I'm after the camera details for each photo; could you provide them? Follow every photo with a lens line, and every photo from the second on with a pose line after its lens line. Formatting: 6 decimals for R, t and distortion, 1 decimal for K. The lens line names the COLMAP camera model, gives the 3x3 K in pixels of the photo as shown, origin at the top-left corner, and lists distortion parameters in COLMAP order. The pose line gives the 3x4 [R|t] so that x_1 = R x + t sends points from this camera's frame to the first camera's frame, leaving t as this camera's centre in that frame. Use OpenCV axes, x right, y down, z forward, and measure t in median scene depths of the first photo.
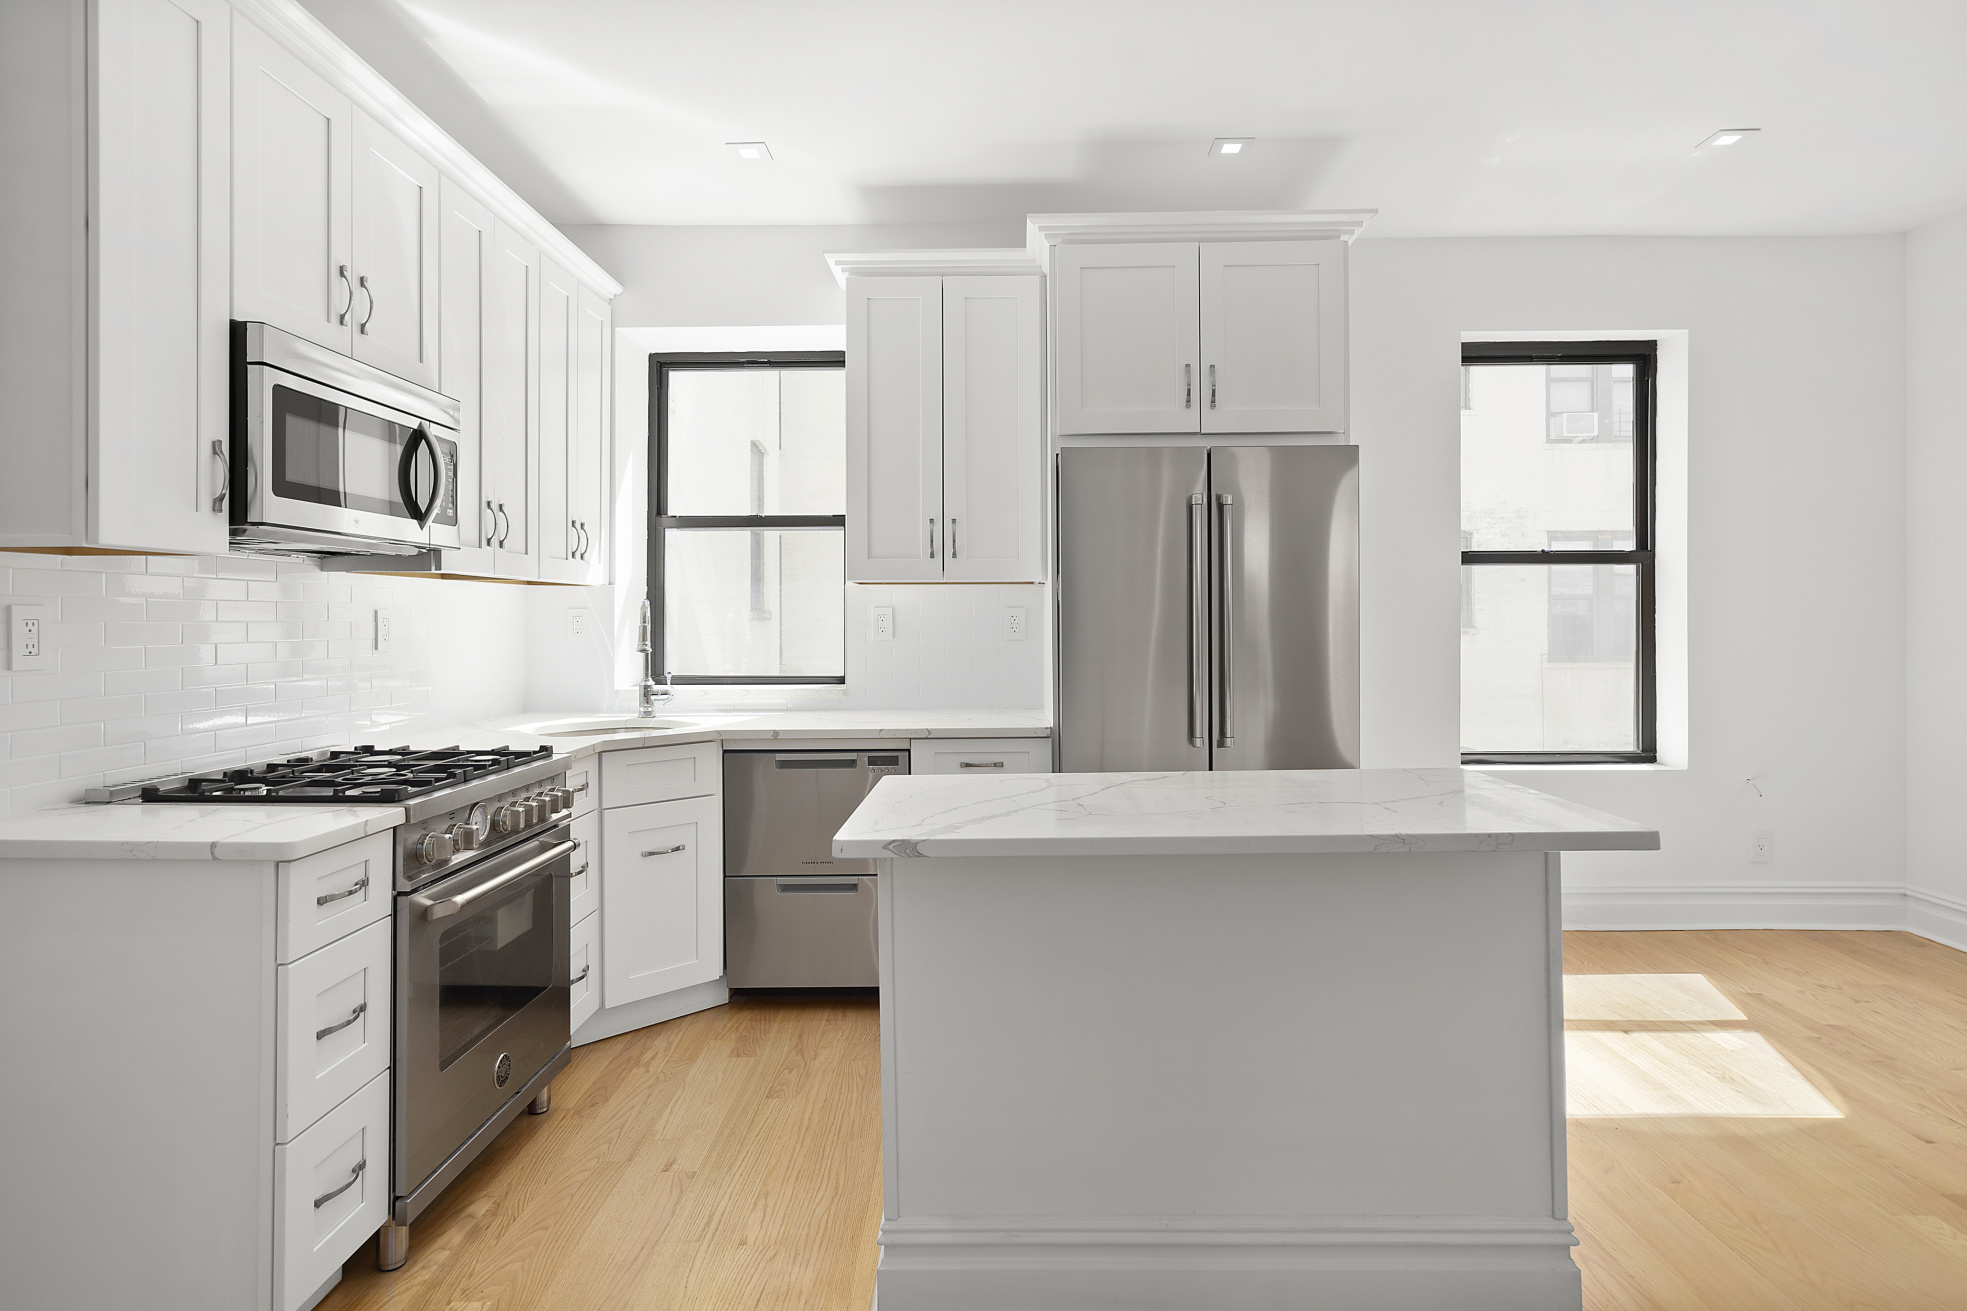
lens RADIAL K [[1073.1, 0, 986.1], [0, 1073.1, 609.9], [0, 0, 1]] dist [0.005693, -0.000501]
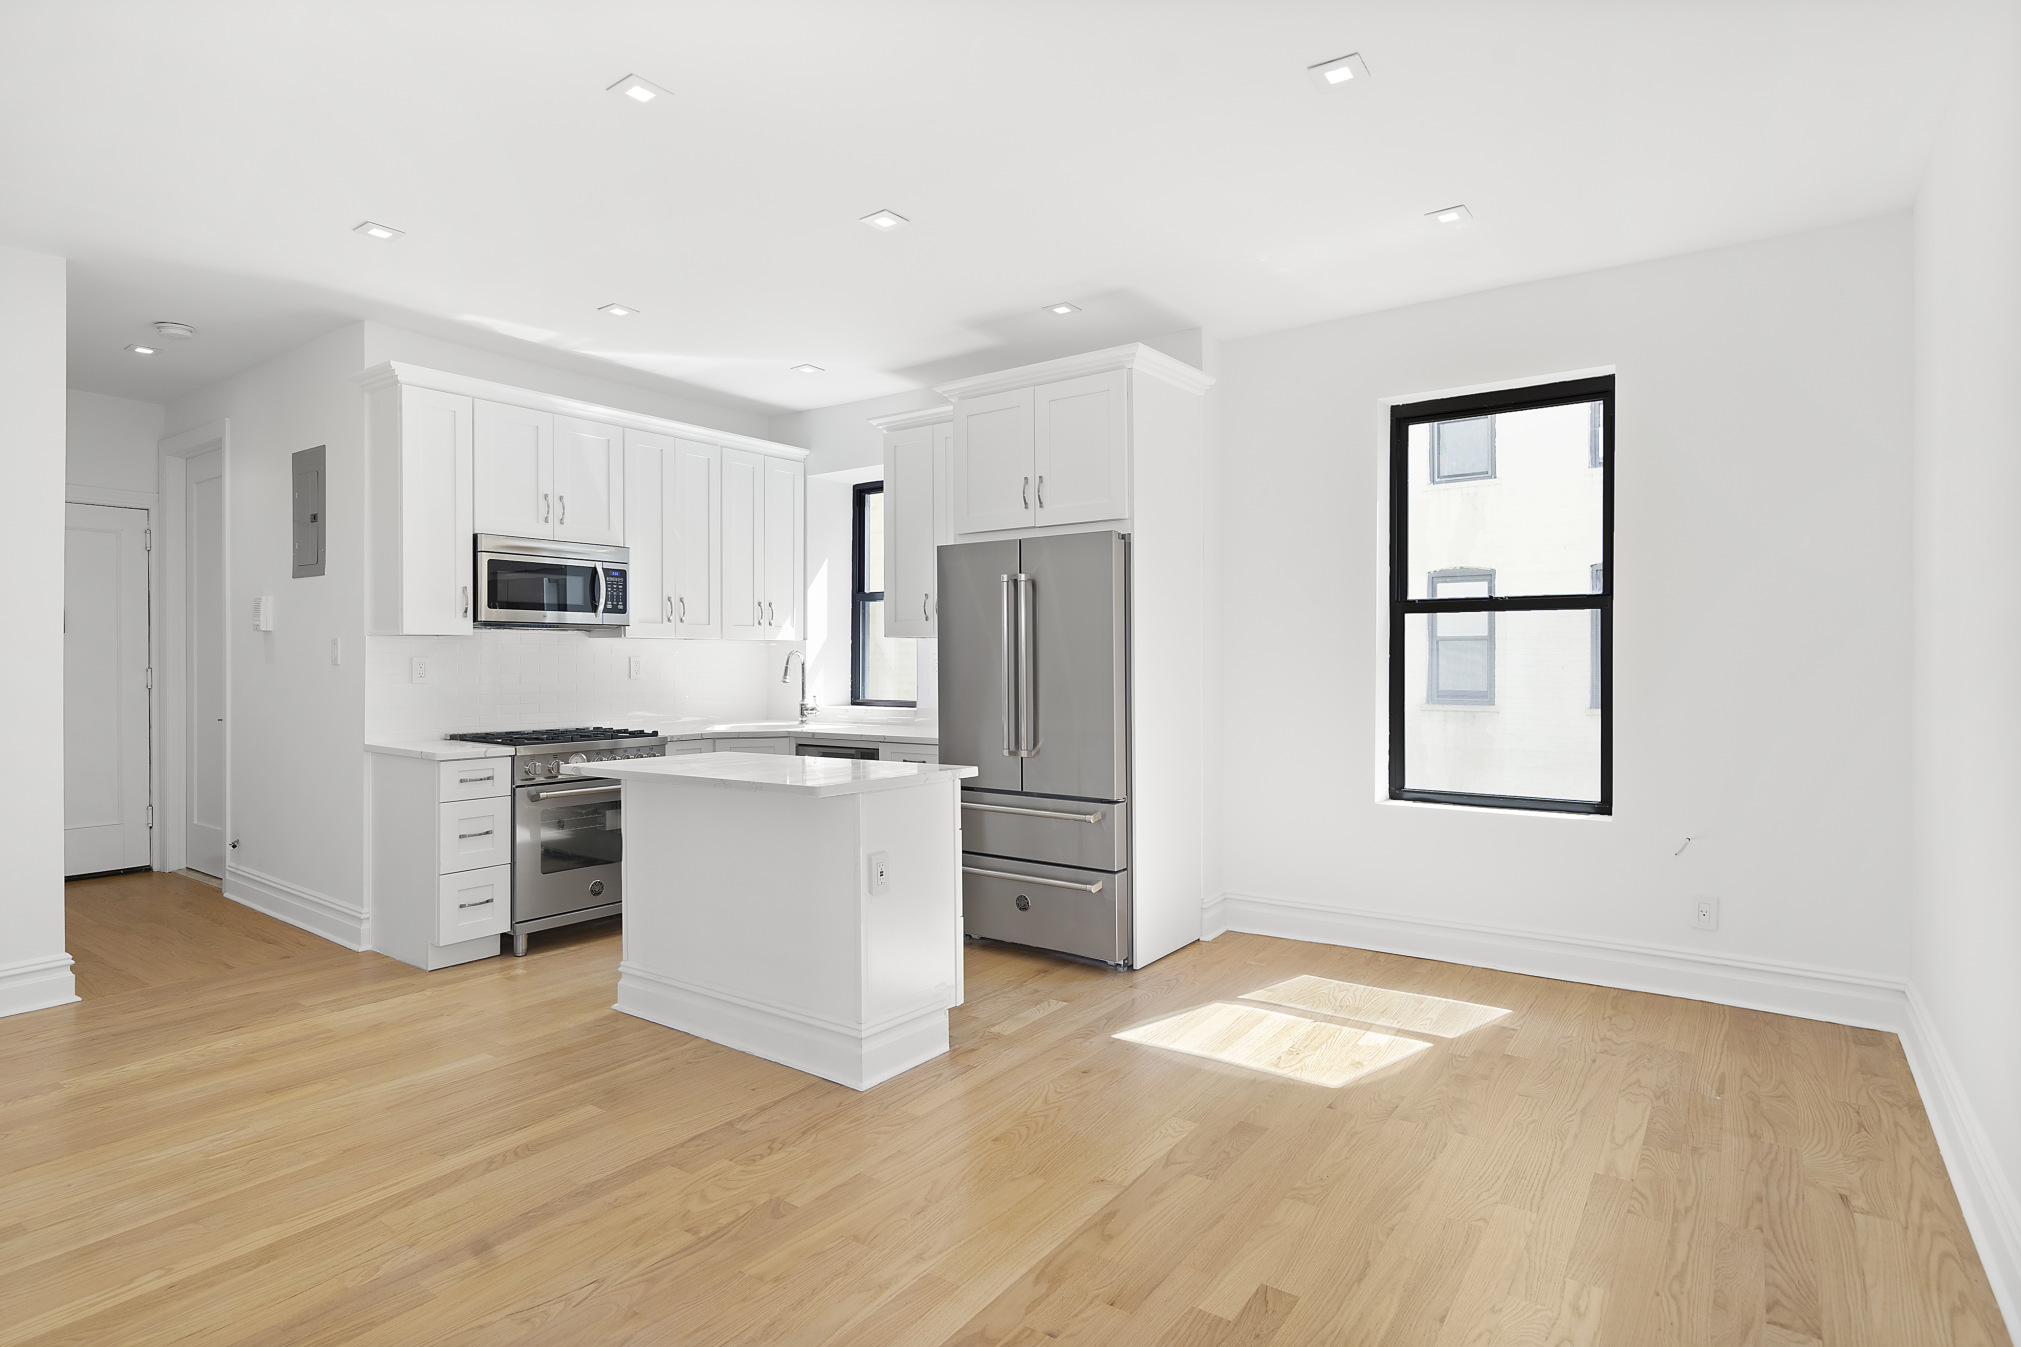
lens RADIAL K [[1064.2, 0, 1010.5], [0, 1064.2, 673.5], [0, 0, 1]] dist [0.001742, 0.000246]
pose [[0.812660, 0.011207, -0.582630, 0.977316], [0.002732, 0.999731, 0.023041, -0.011460], [0.582732, -0.020316, 0.812411, -0.117133]]
